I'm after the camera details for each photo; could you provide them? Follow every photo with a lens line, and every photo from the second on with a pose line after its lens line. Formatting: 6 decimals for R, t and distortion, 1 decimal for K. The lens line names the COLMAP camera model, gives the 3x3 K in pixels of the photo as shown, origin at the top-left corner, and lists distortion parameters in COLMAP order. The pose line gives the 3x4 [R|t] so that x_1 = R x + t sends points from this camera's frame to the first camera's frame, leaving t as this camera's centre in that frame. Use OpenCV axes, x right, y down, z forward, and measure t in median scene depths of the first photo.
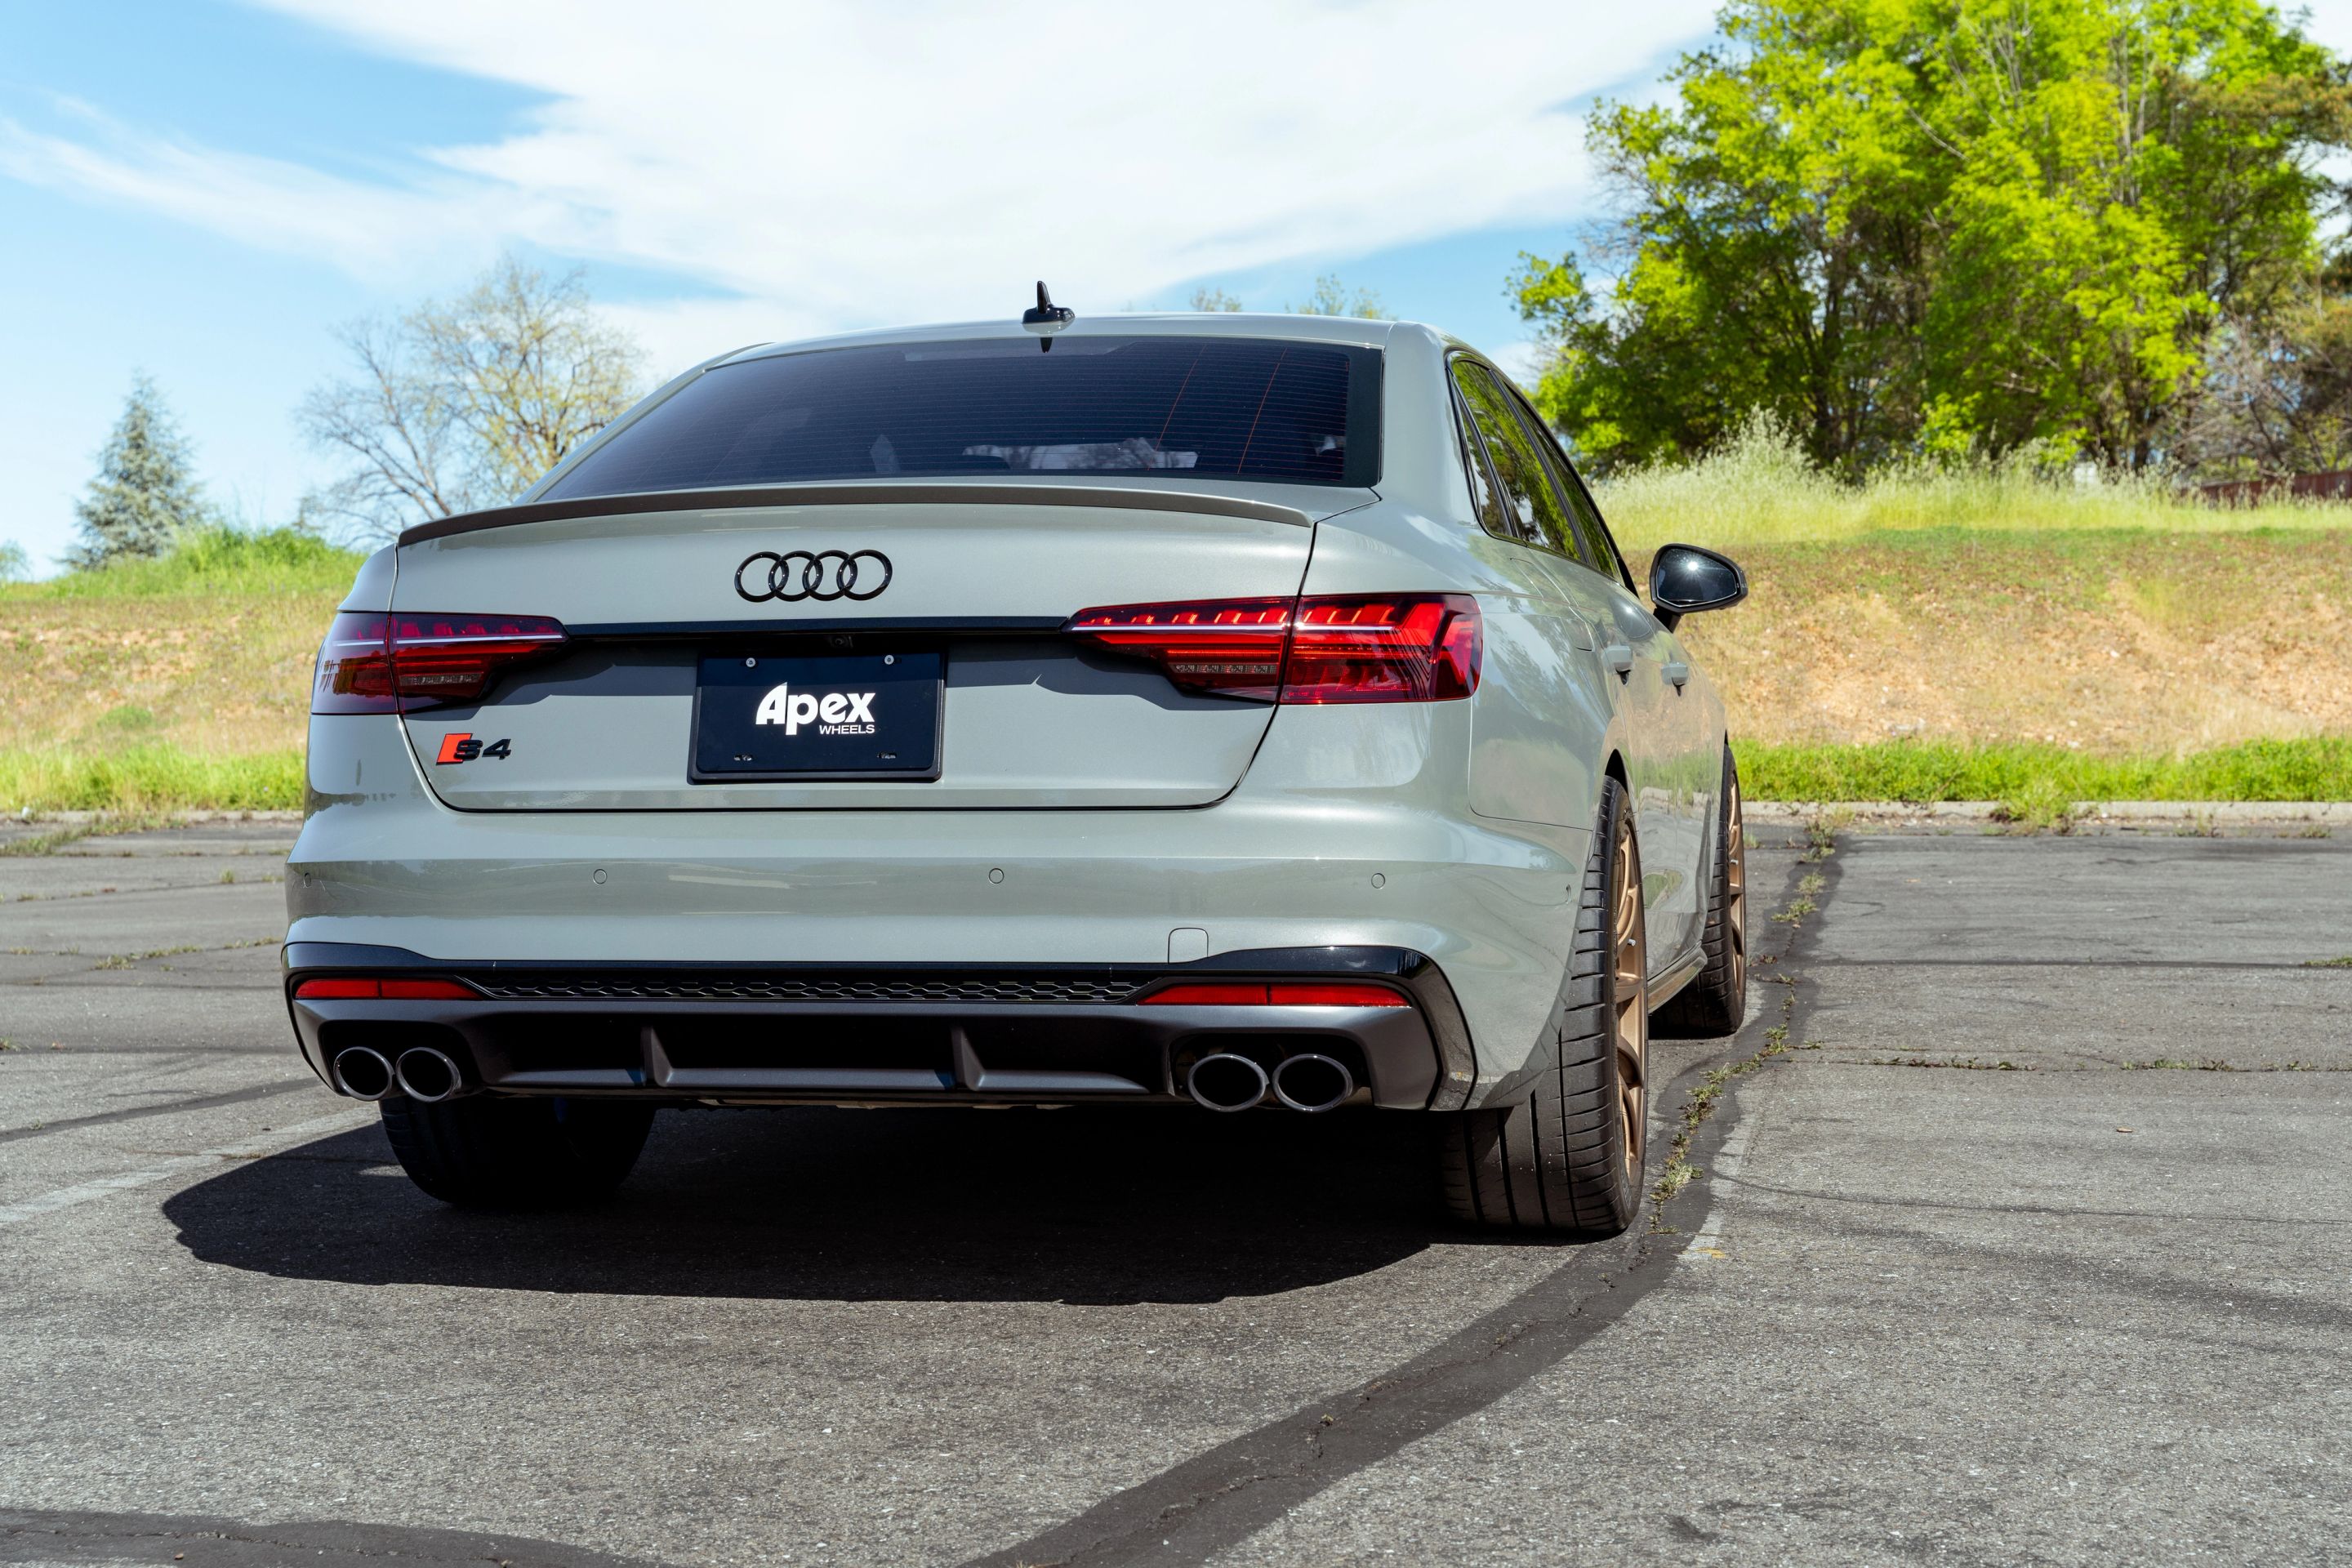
lens RADIAL K [[3343.0, 0, 1199.6], [0, 3343.0, 744.2], [0, 0, 1]] dist [0.001064, 0.055588]
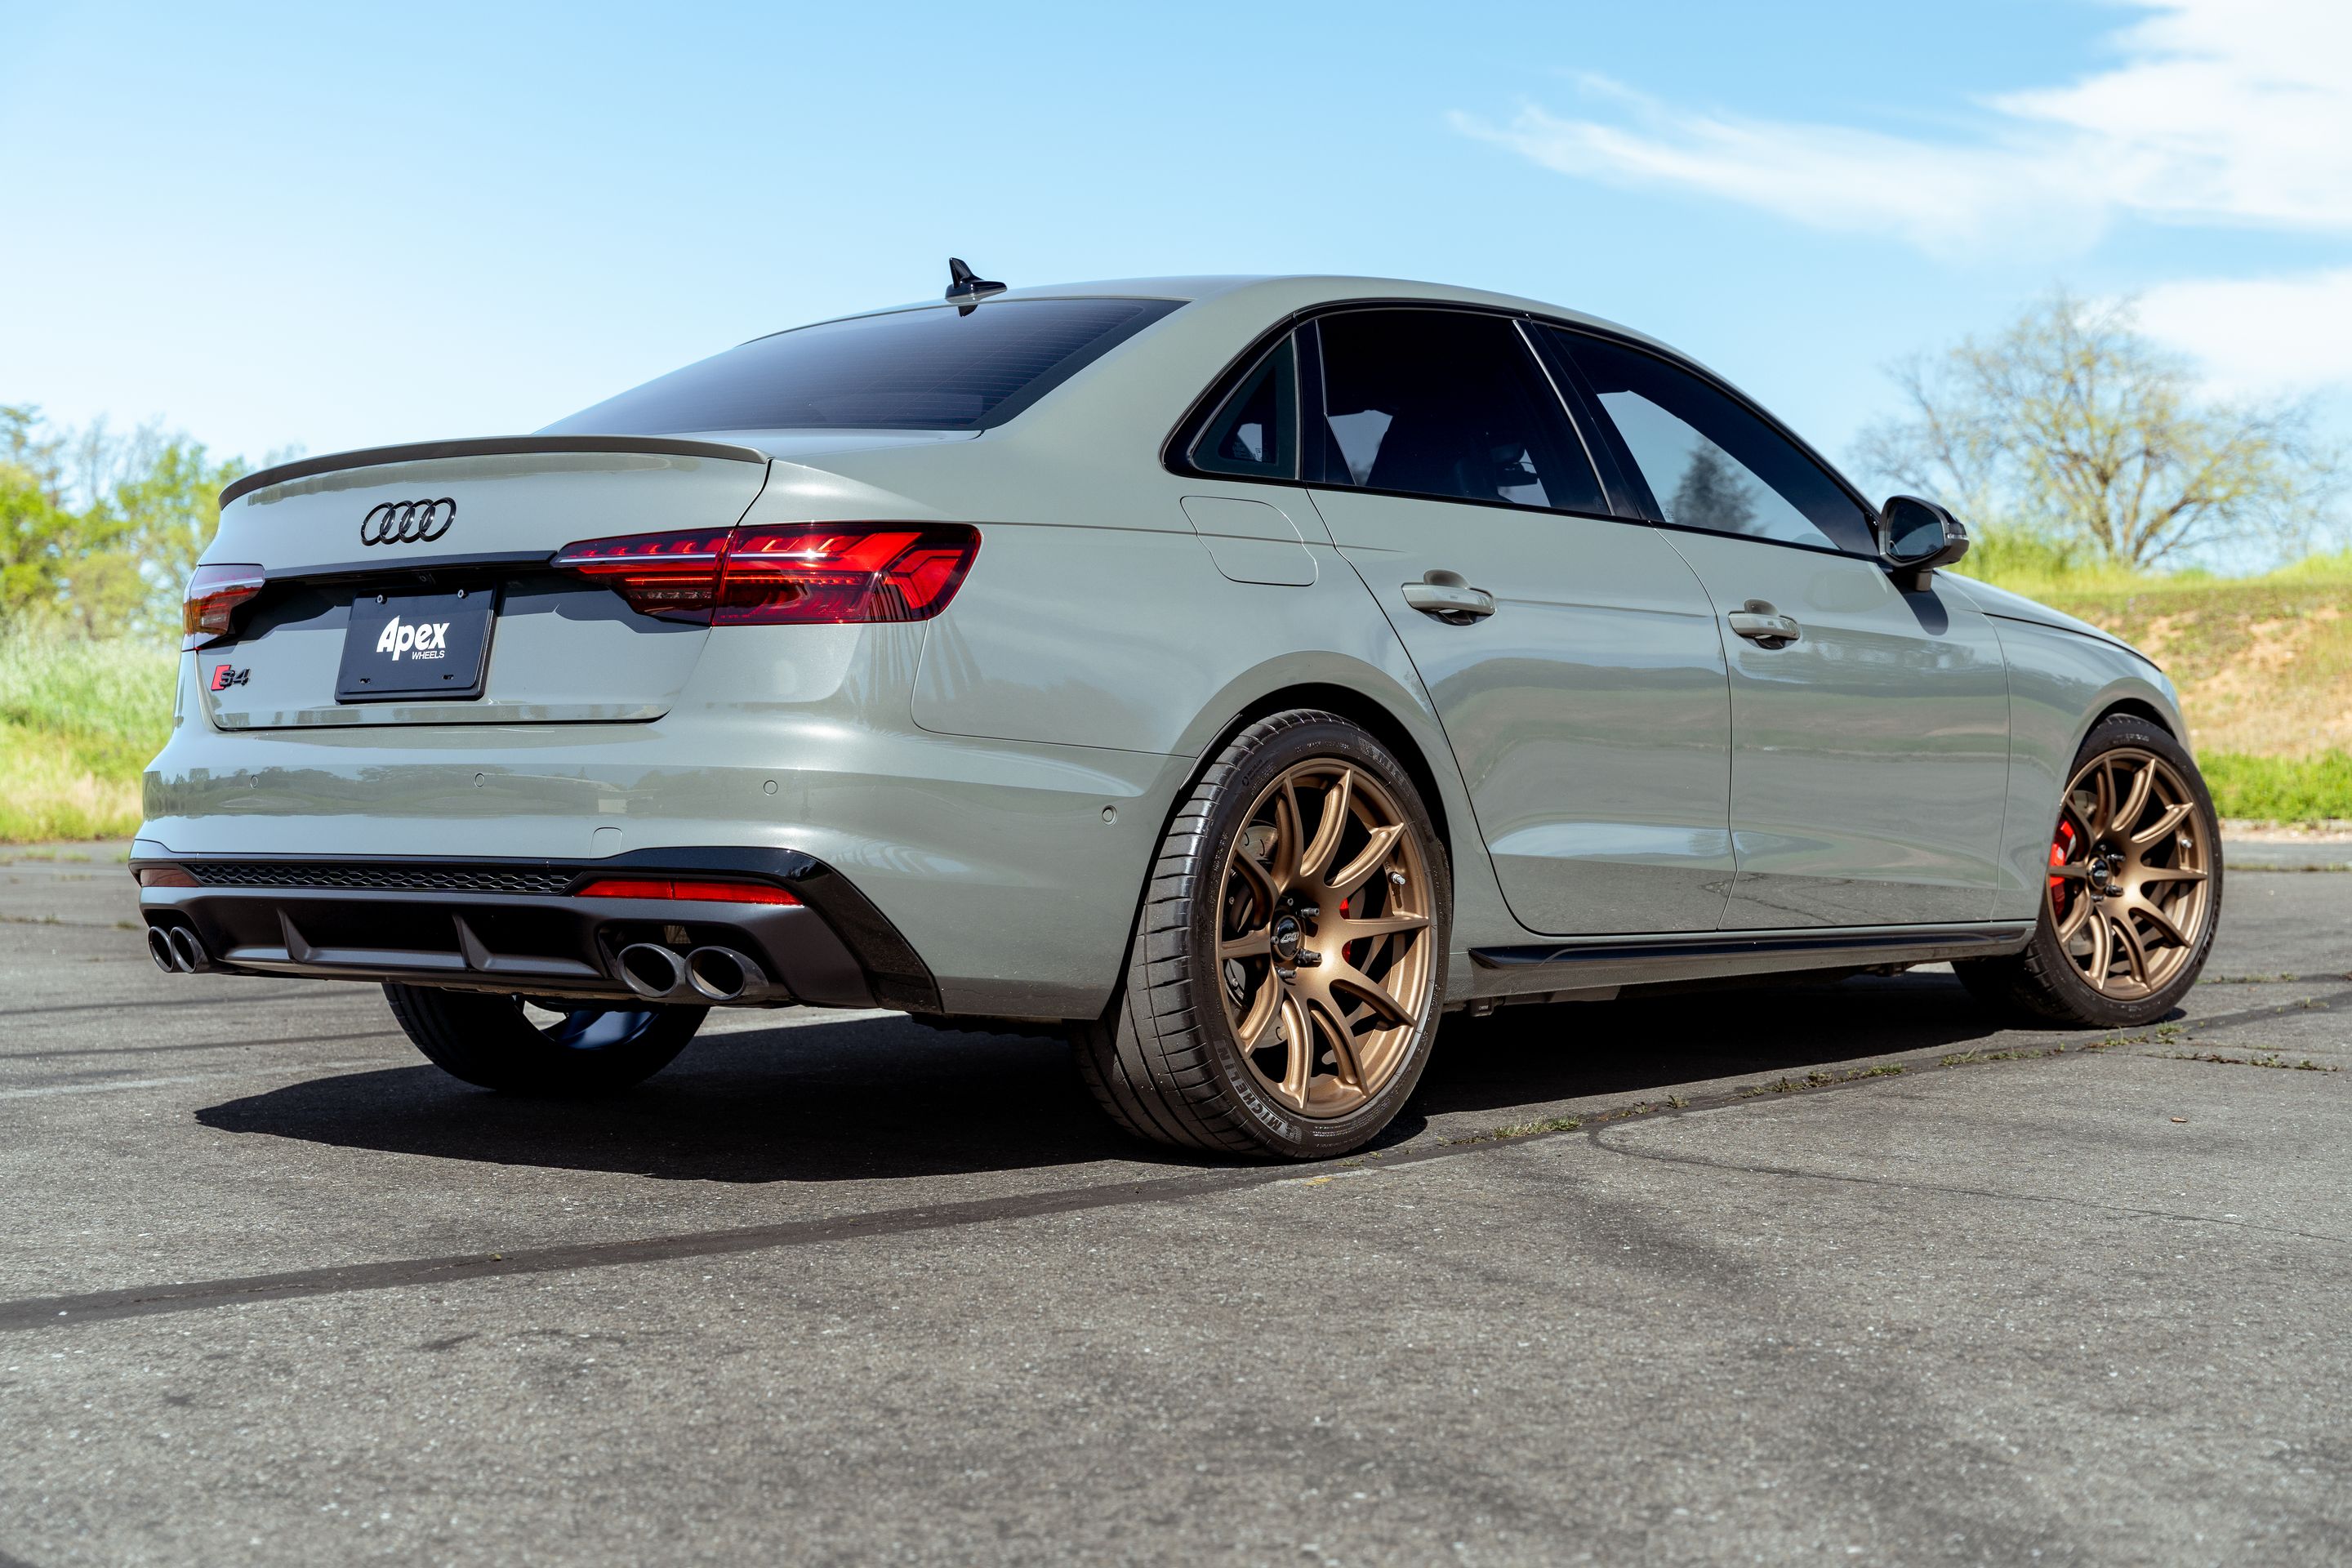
lens RADIAL K [[3348.4, 0, 1181.5], [0, 3348.4, 786.4], [0, 0, 1]] dist [0.012175, 0.057567]
pose [[0.888471, 0.008415, -0.458856, 0.493013], [-0.007690, 0.999964, 0.003448, 0.026195], [0.458869, 0.000465, 0.888504, 0.076703]]
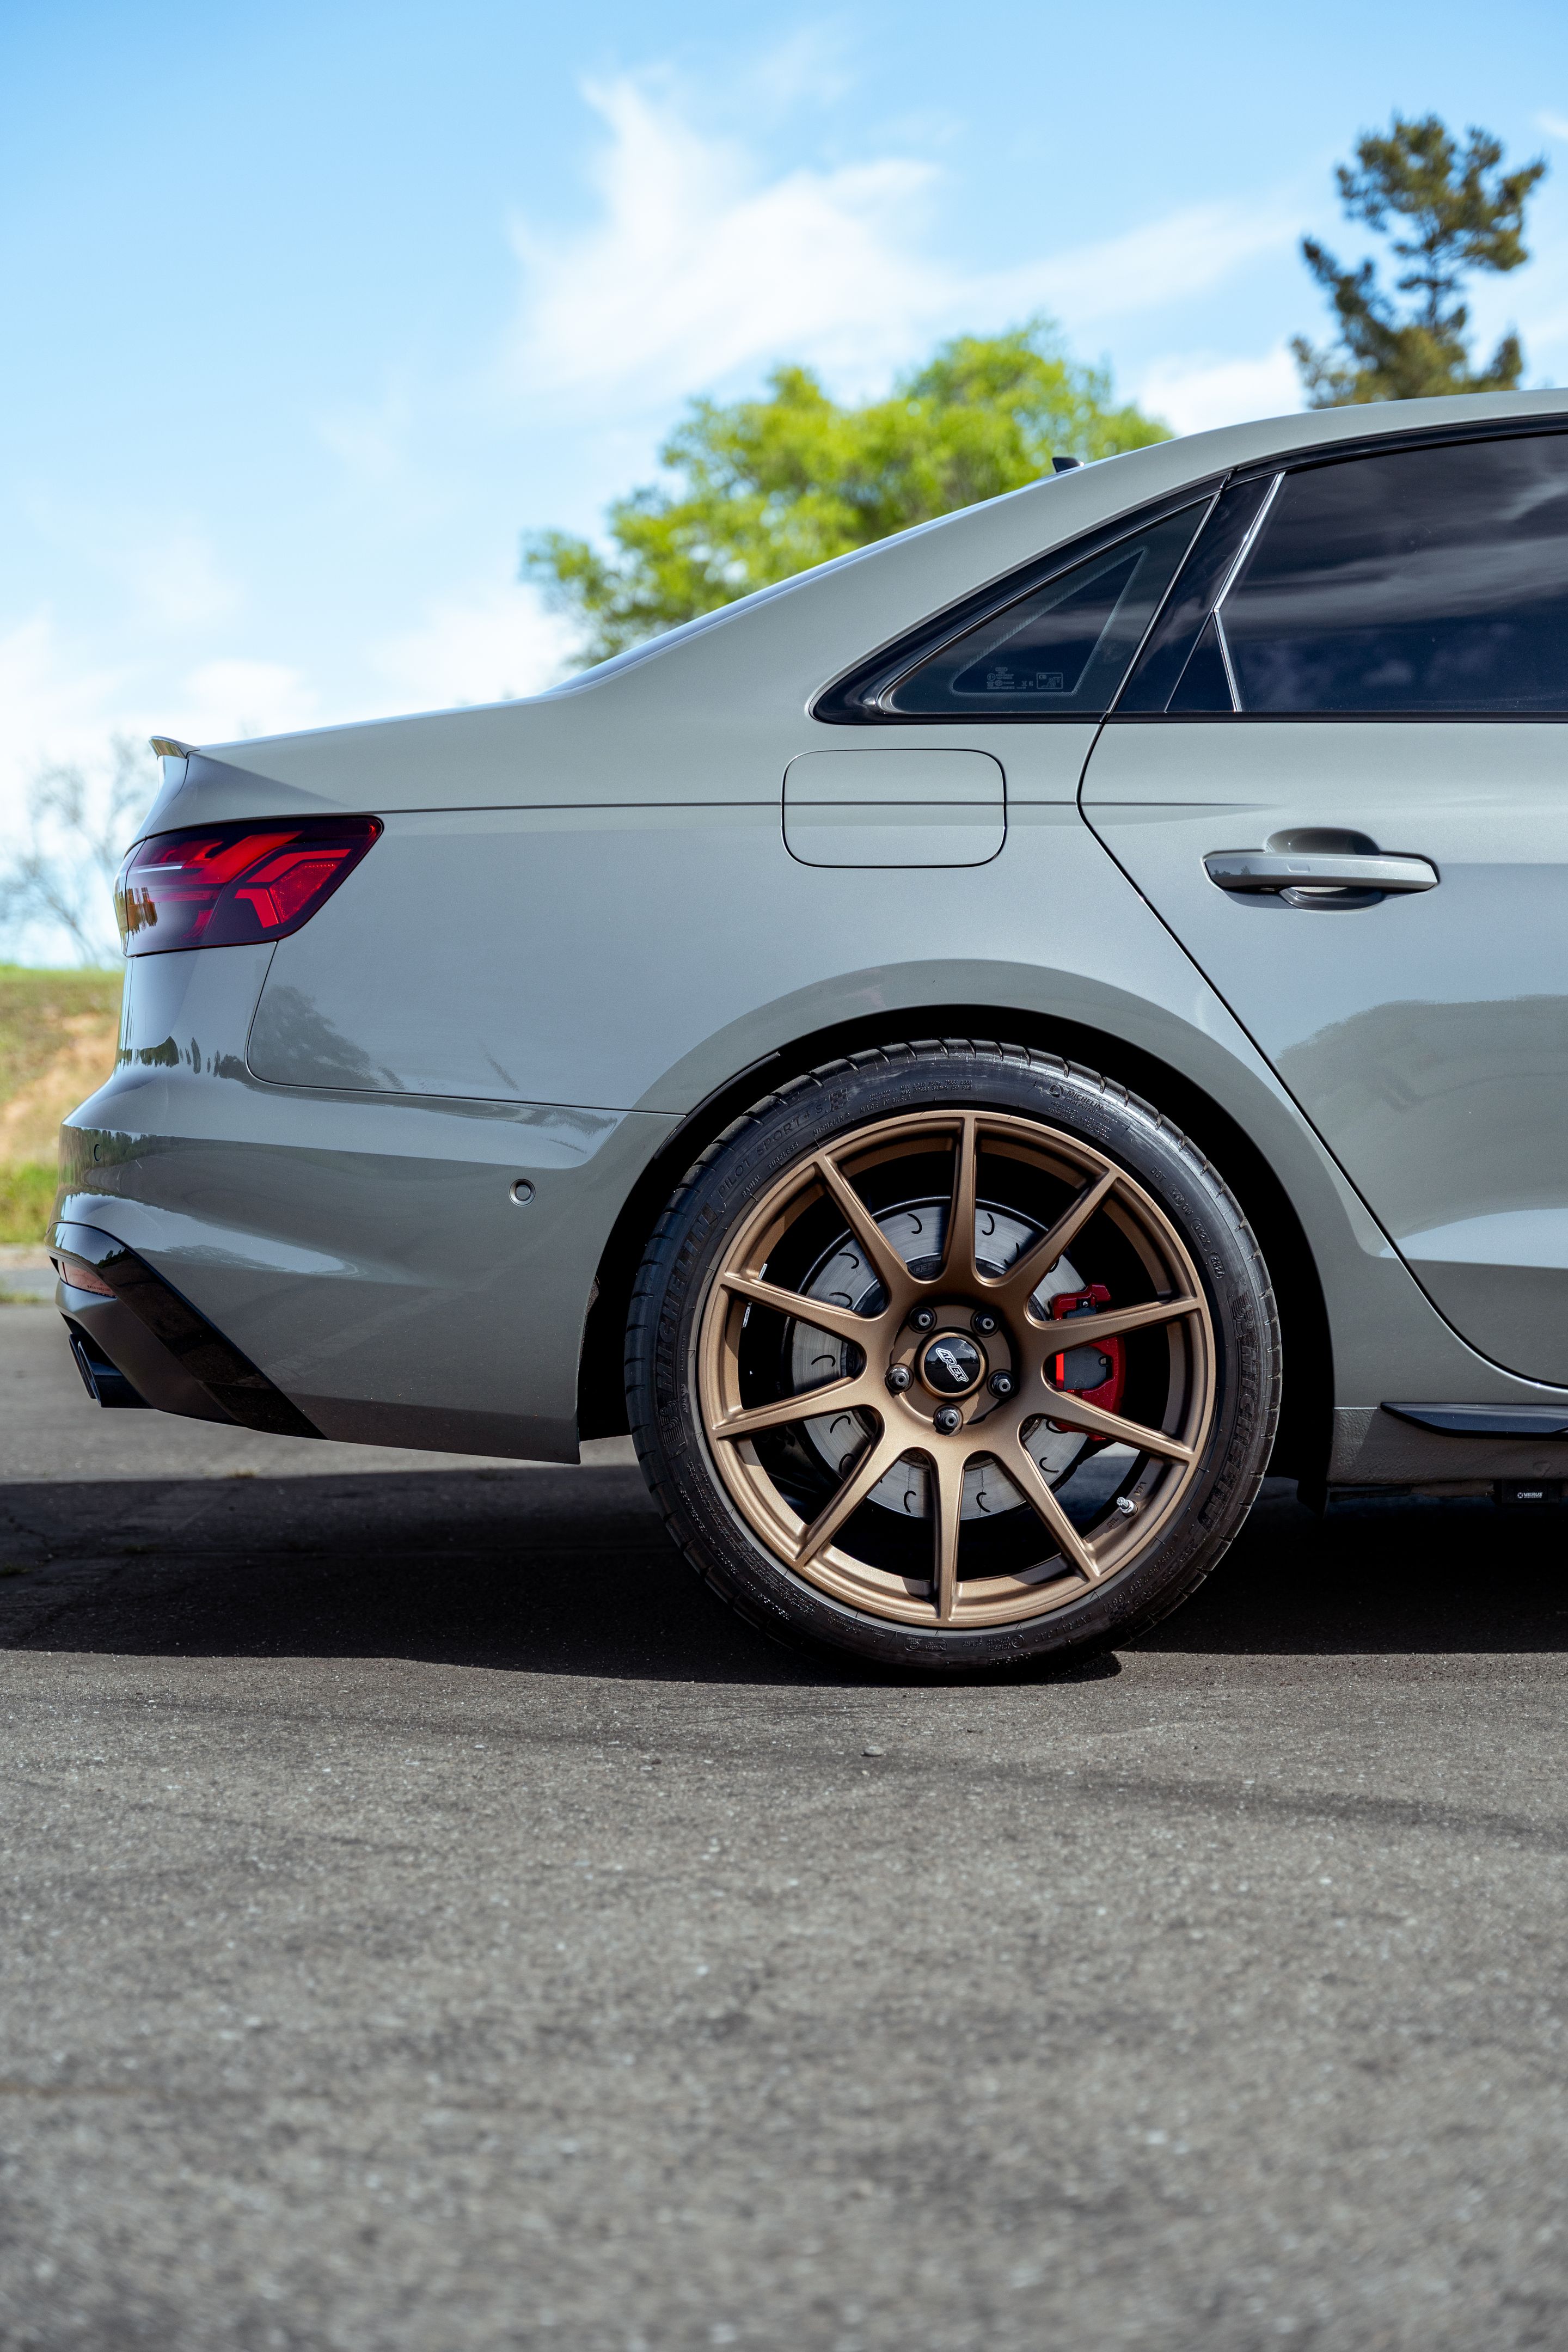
lens RADIAL K [[3348.4, 0, 779.4], [0, 3348.4, 1178.0], [0, 0, 1]] dist [0.012175, 0.057567]
pose [[0.978889, -0.002620, 0.204375, -0.229040], [0.004495, 0.999952, -0.008711, 0.036610], [-0.204342, 0.009446, 0.978854, 0.666236]]
